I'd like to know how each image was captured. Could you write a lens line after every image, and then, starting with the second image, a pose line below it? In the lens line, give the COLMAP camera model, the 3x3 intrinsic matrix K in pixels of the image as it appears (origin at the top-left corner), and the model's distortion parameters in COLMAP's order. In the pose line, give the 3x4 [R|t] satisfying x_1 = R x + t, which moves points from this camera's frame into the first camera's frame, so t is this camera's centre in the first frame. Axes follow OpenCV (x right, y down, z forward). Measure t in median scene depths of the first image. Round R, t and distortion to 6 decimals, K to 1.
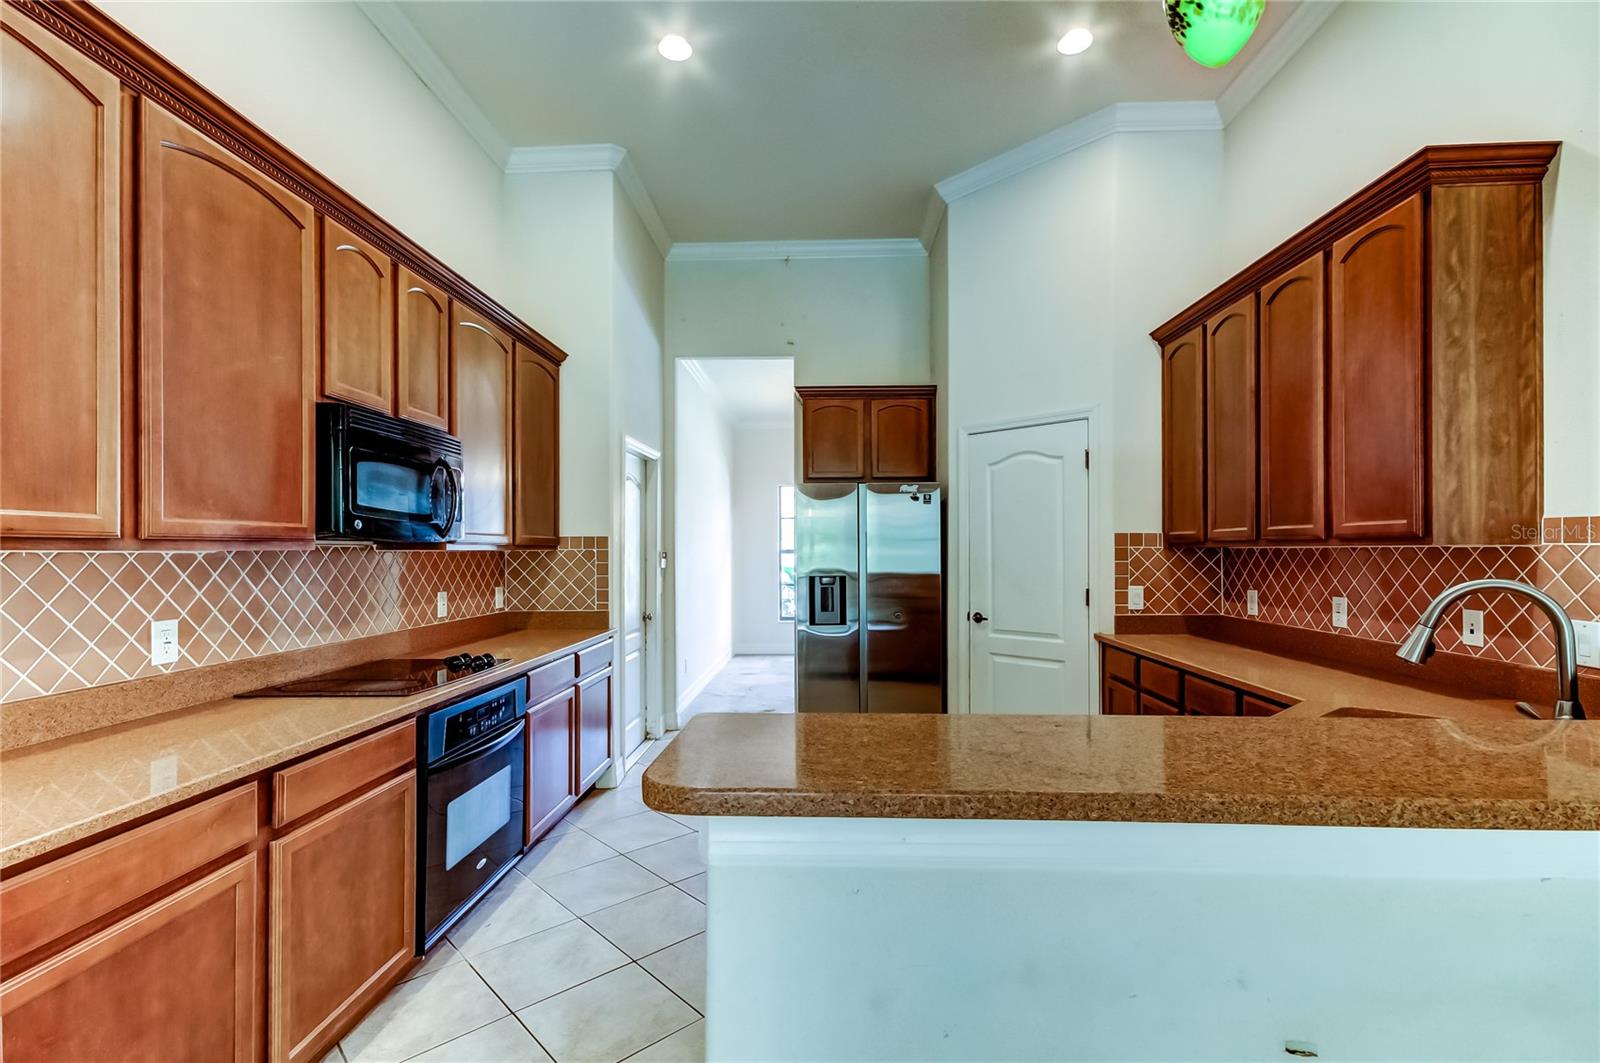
lens RADIAL K [[748.6, 0, 804.9], [0, 748.6, 545.9], [0, 0, 1]] dist [0.024953, -0.002301]
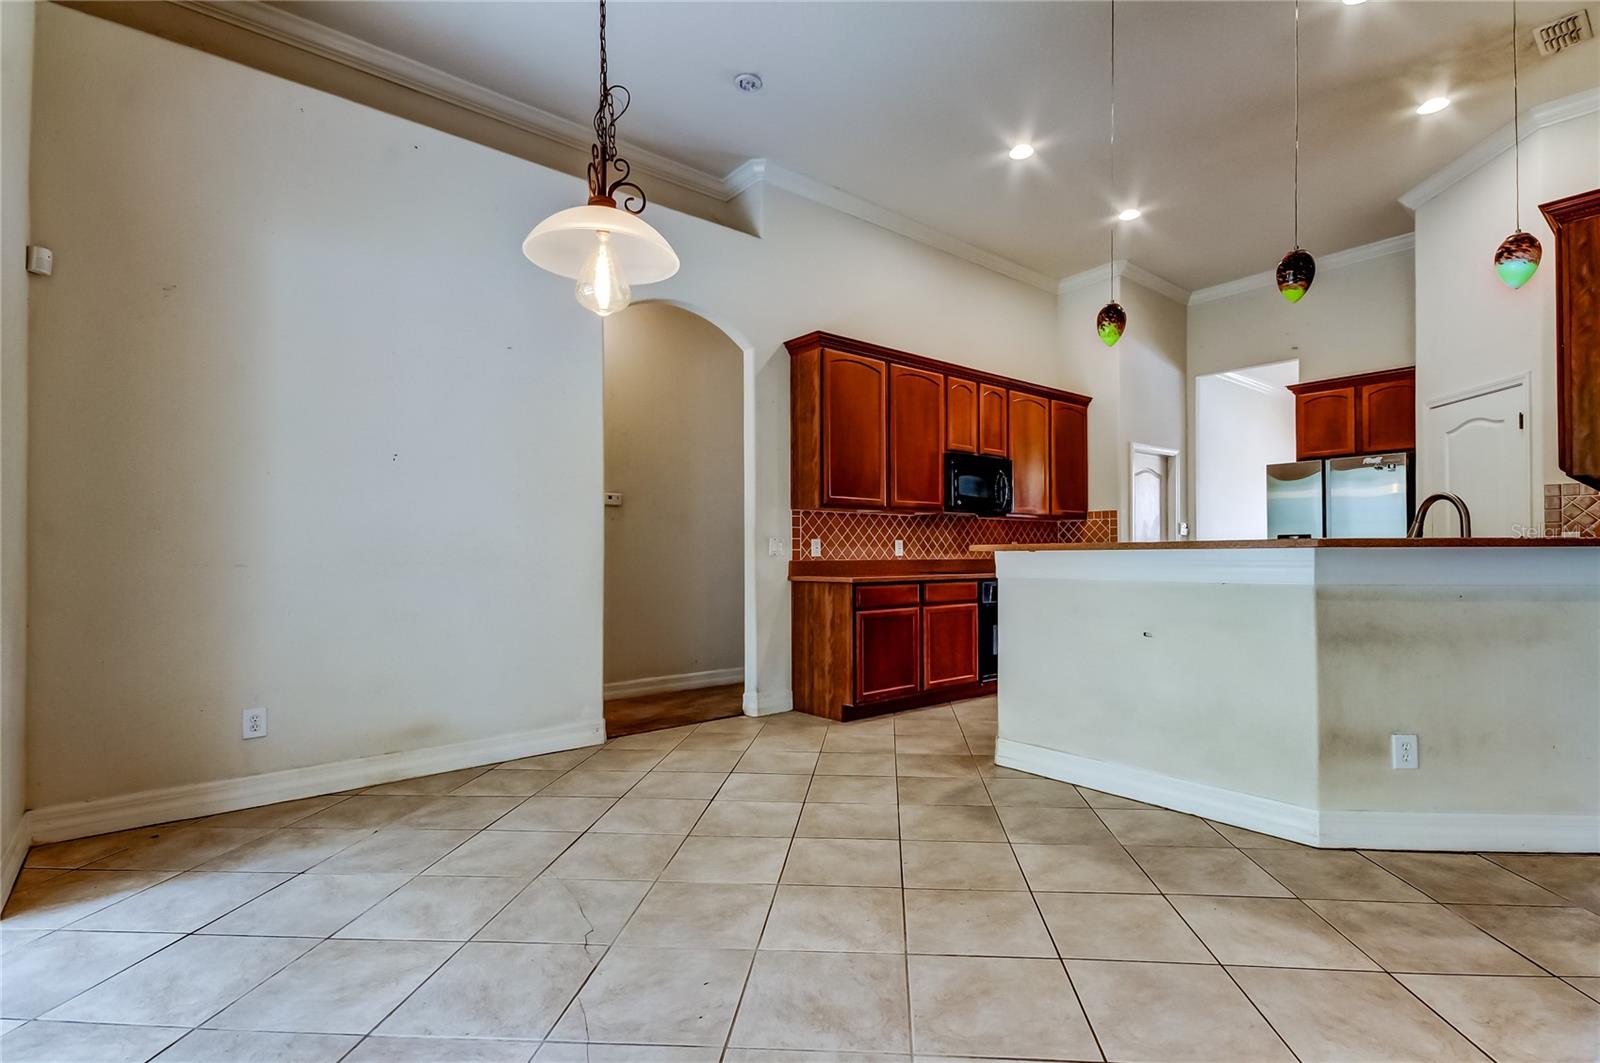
lens RADIAL K [[748.6, 0, 825.8], [0, 748.6, 551.4], [0, 0, 1]] dist [0.024953, -0.002301]
pose [[0.676539, -0.002871, -0.736401, 0.557442], [0.006370, 0.999978, 0.001953, 0.076847], [0.736379, -0.006013, 0.676543, -0.587440]]
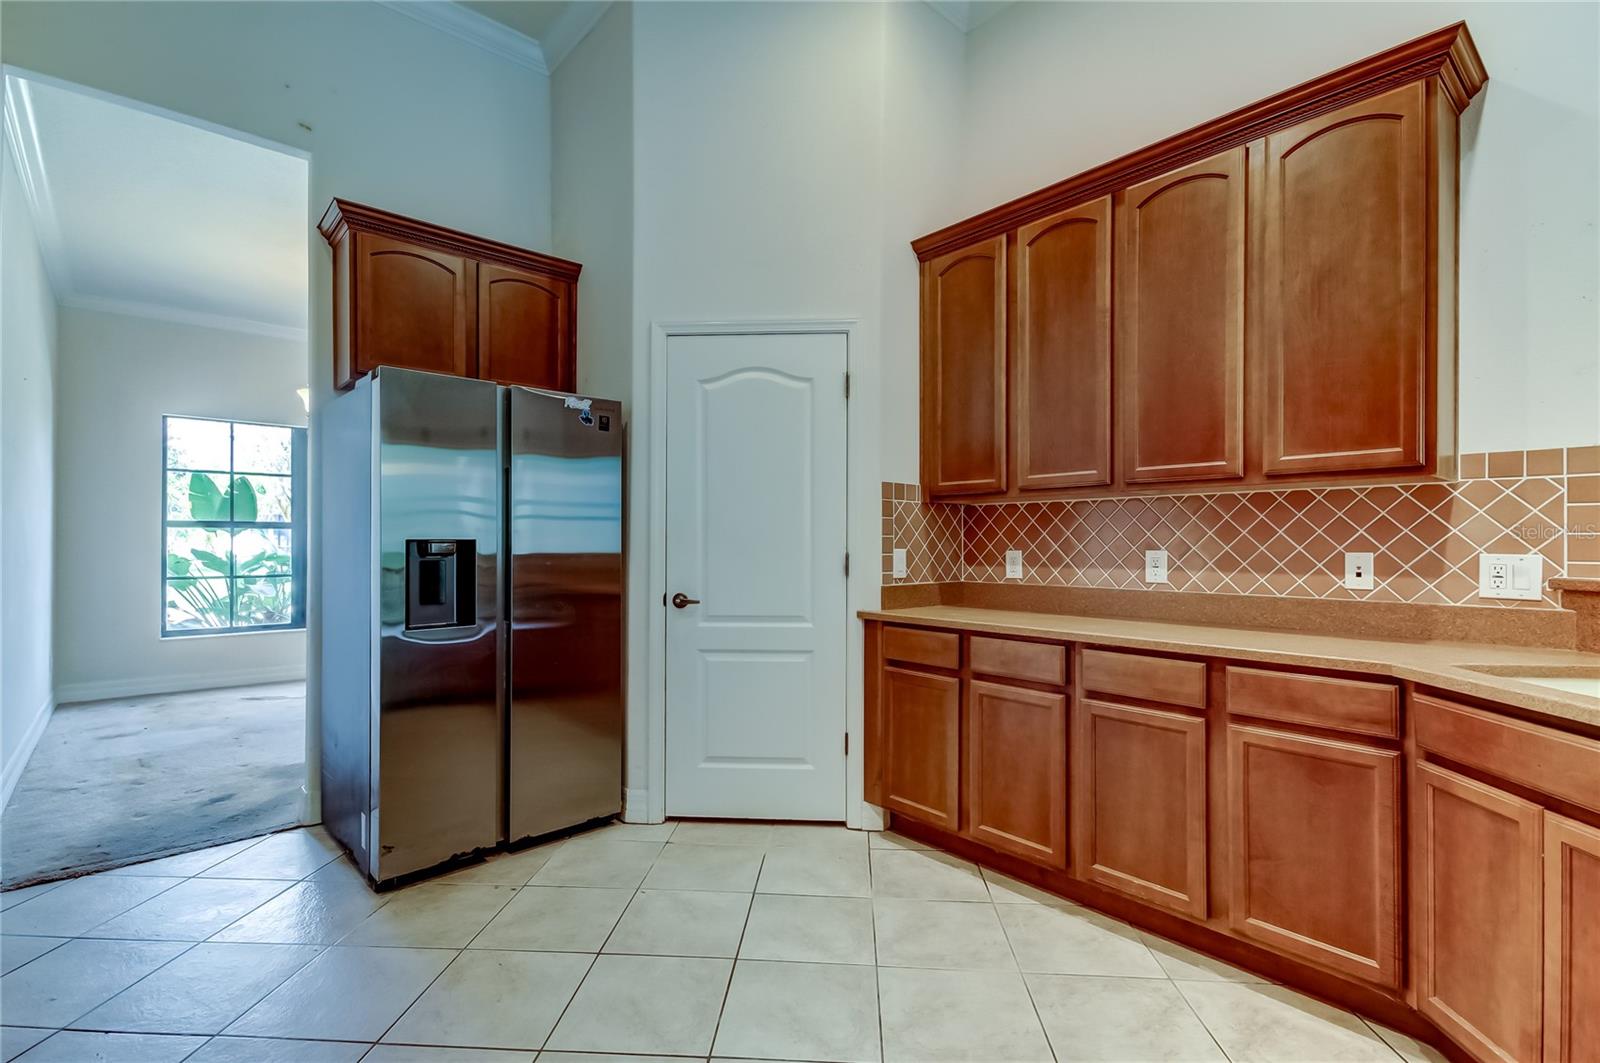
lens RADIAL K [[748.6, 0, 794.5], [0, 748.6, 540.7], [0, 0, 1]] dist [0.024953, -0.002301]
pose [[0.731845, 0.008482, 0.681418, -0.203659], [-0.007540, 0.999962, -0.004349, 0.051879], [-0.681429, -0.001955, 0.731881, 0.516412]]
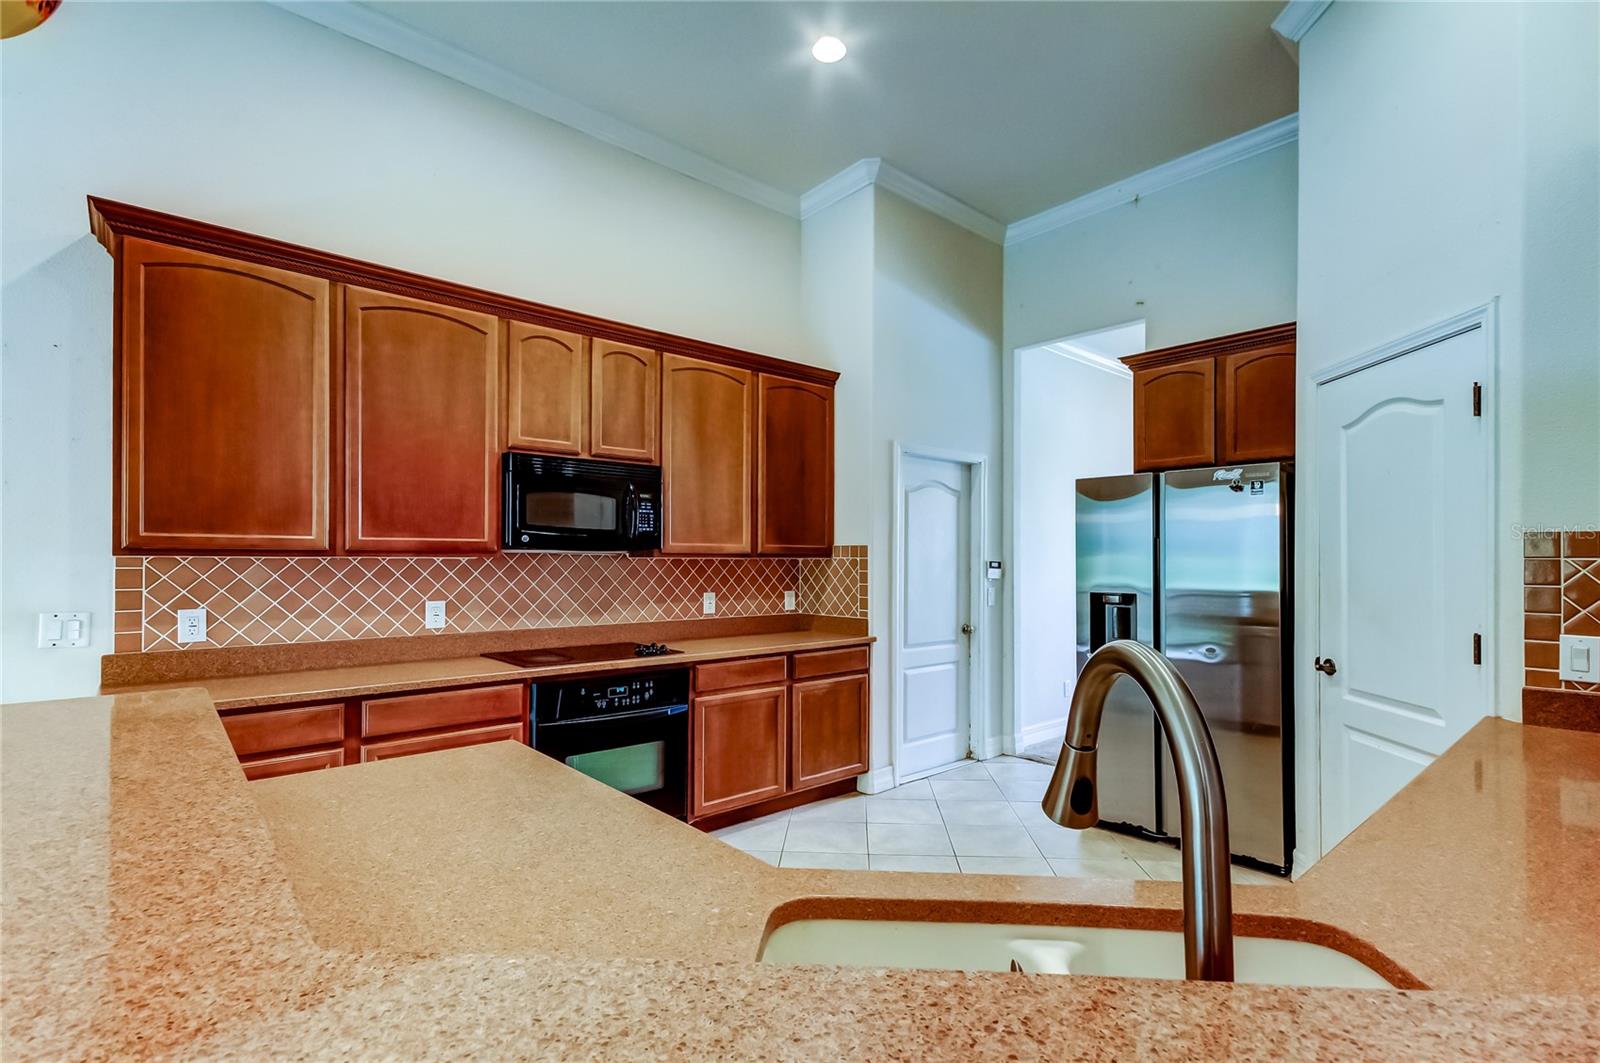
lens RADIAL K [[748.6, 0, 801.5], [0, 748.6, 555.9], [0, 0, 1]] dist [0.024953, -0.002301]
pose [[0.691096, 0.003613, -0.722754, 0.477396], [-0.002385, 0.999993, 0.002719, -0.001272], [0.722759, -0.000156, 0.691100, 0.271596]]
